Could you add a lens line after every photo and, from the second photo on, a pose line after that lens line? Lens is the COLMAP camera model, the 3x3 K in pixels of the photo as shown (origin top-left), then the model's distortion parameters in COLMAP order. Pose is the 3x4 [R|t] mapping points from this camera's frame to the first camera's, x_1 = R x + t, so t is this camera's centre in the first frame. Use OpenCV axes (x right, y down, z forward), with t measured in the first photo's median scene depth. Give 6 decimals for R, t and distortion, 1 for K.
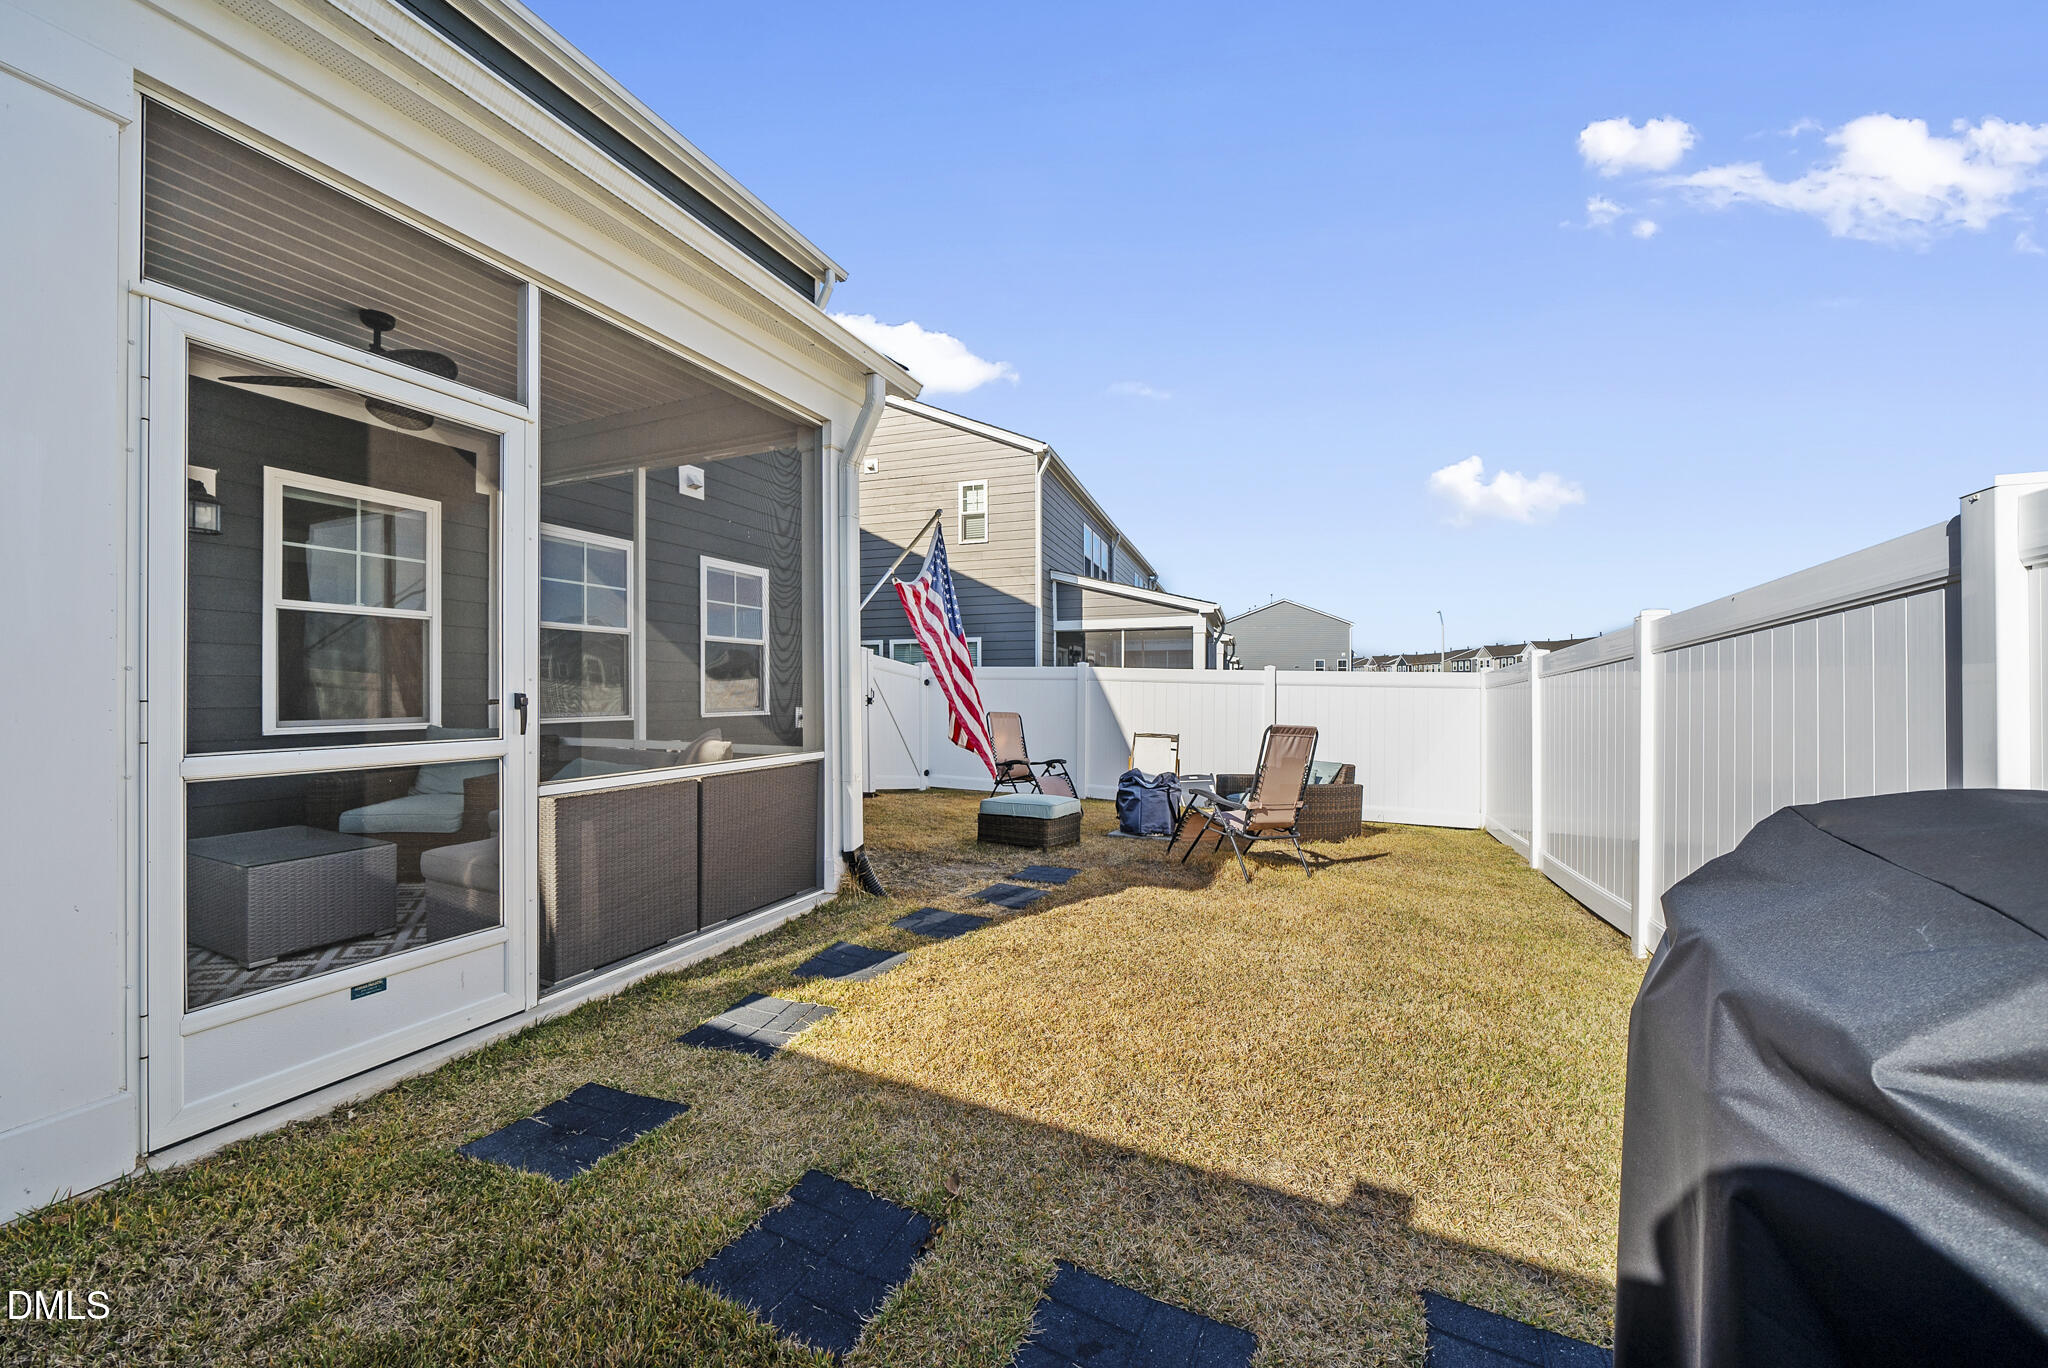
lens RADIAL K [[756.6, 0, 1009.3], [0, 756.6, 688.1], [0, 0, 1]] dist [-0.001278, -0.000041]
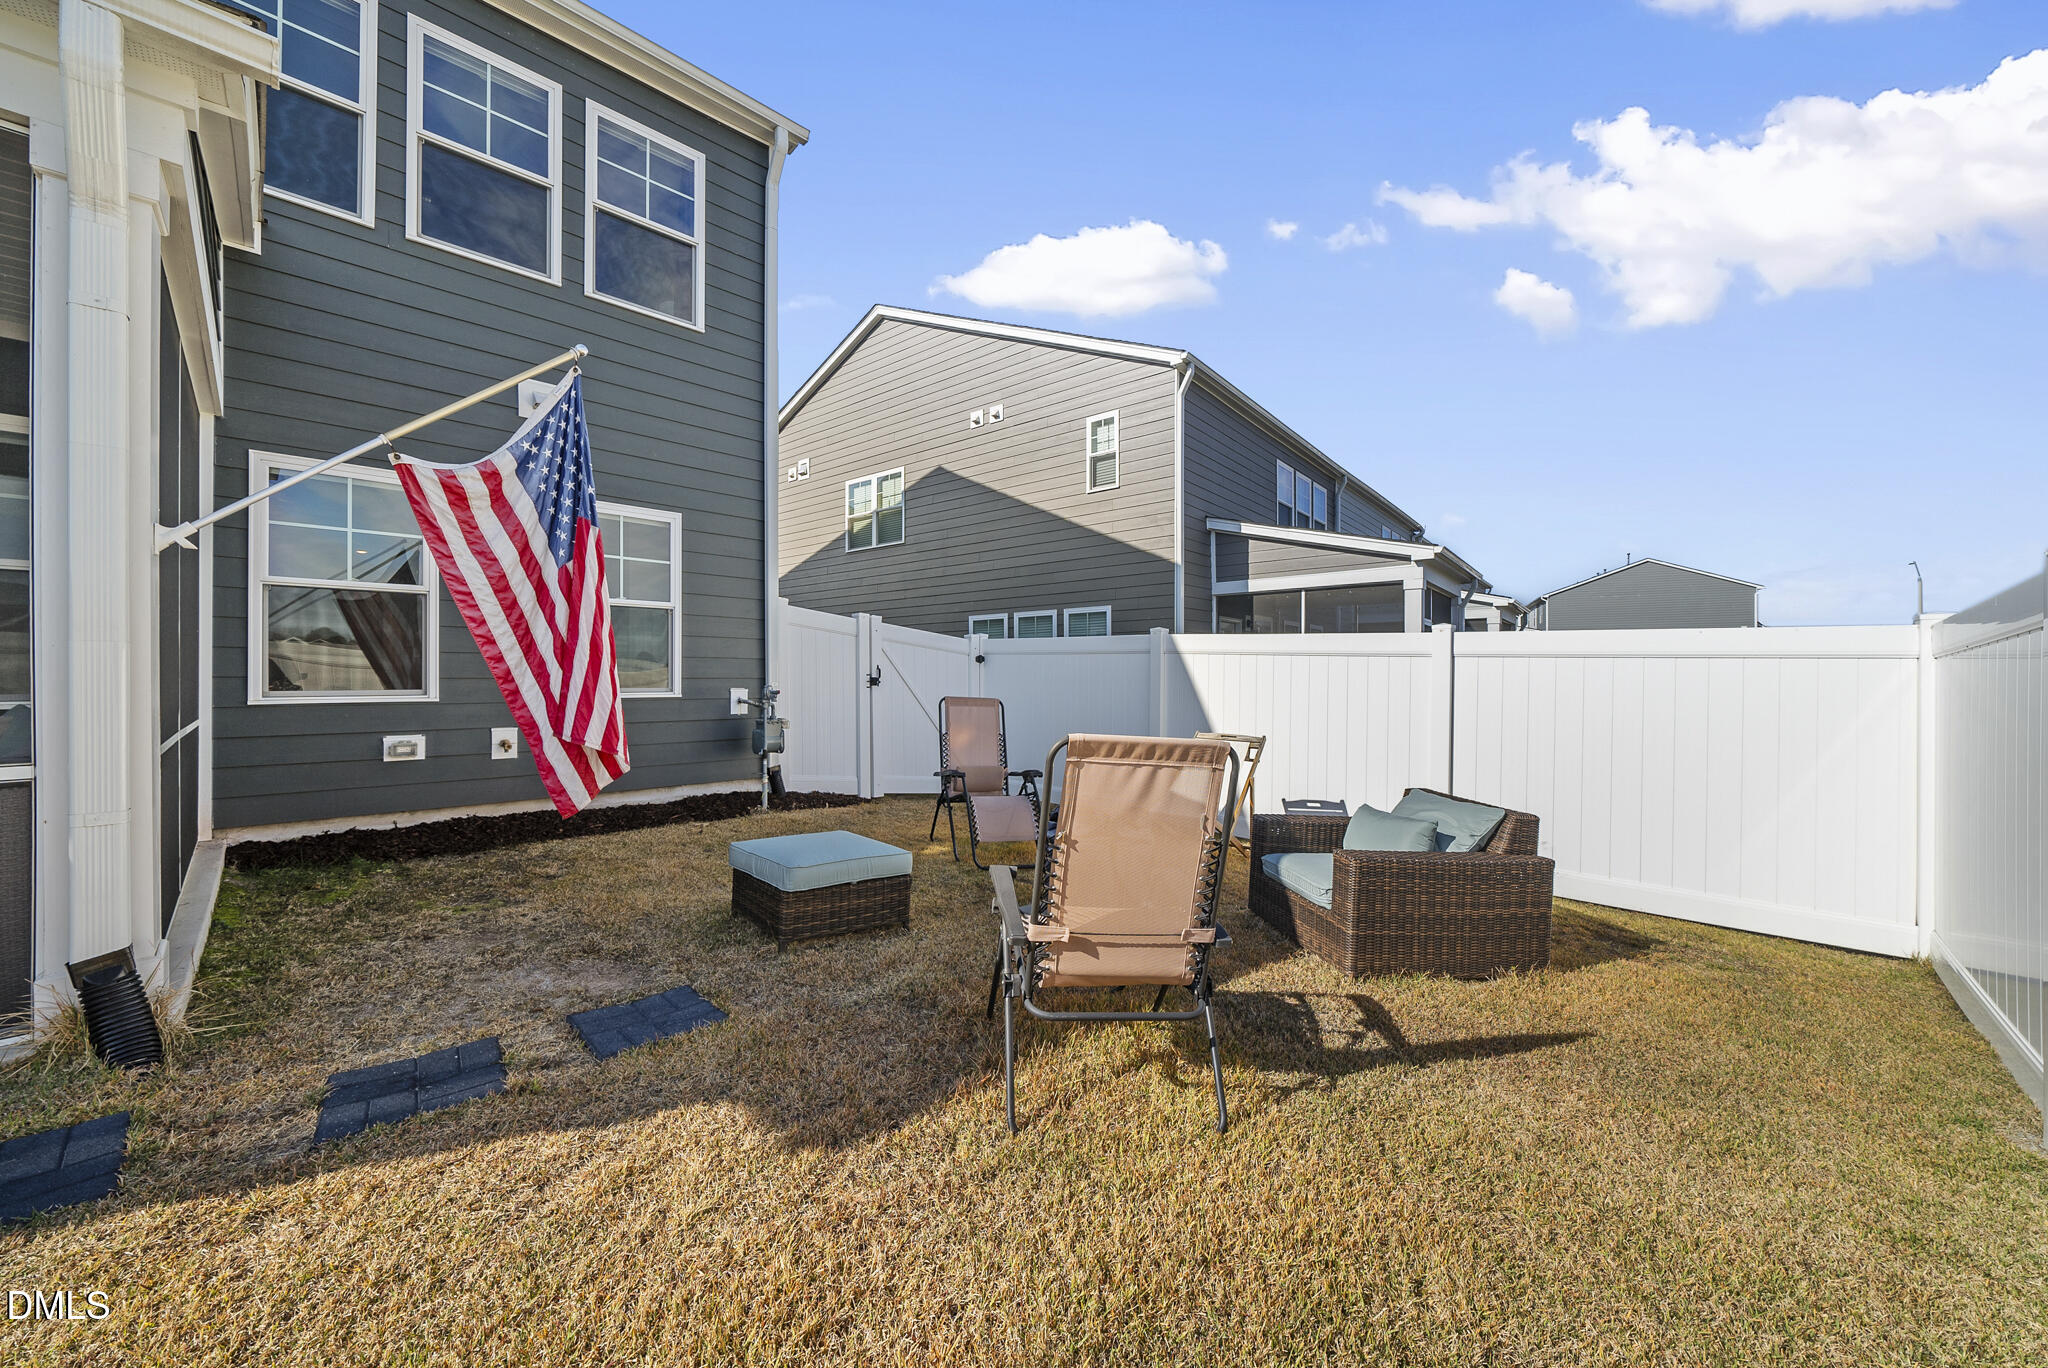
lens RADIAL K [[743.0, 0, 1017.6], [0, 743.0, 678.1], [0, 0, 1]] dist [-0.005161, -0.000041]
pose [[0.931177, 0.002560, -0.364558, 0.164061], [-0.000464, 0.999983, 0.005836, 0.006123], [0.364567, -0.005265, 0.931162, 0.226854]]
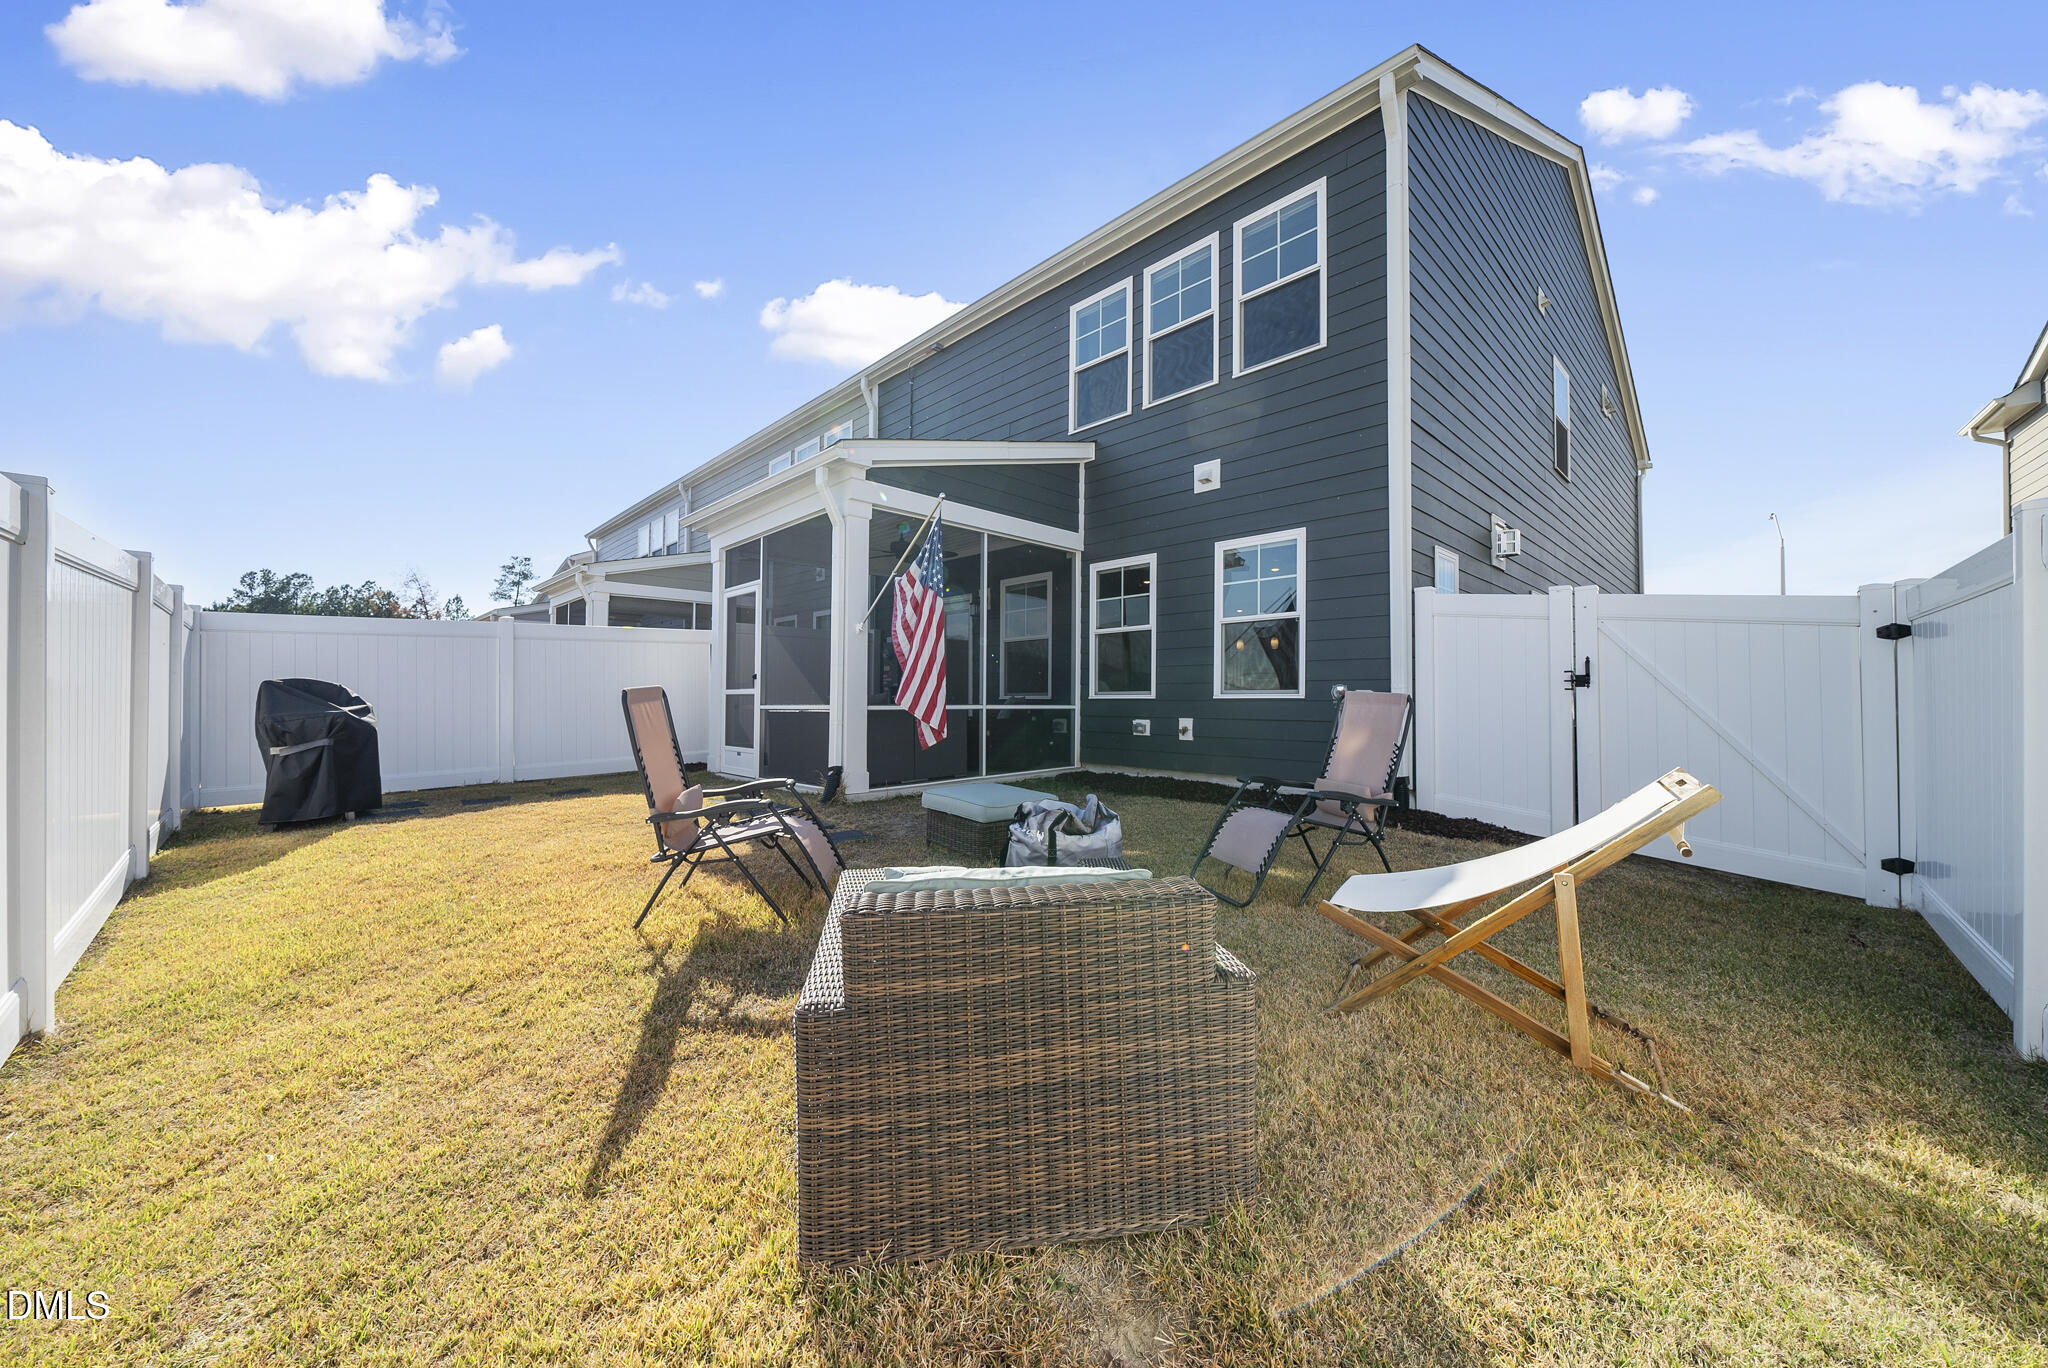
lens RADIAL K [[739.9, 0, 997.5], [0, 739.9, 661.3], [0, 0, 1]] dist [-0.000628, -0.000029]
pose [[-0.378114, -0.029929, -0.925275, 0.325448], [0.017285, 0.999075, -0.039379, 0.011541], [0.925597, -0.030884, -0.377247, 0.557104]]
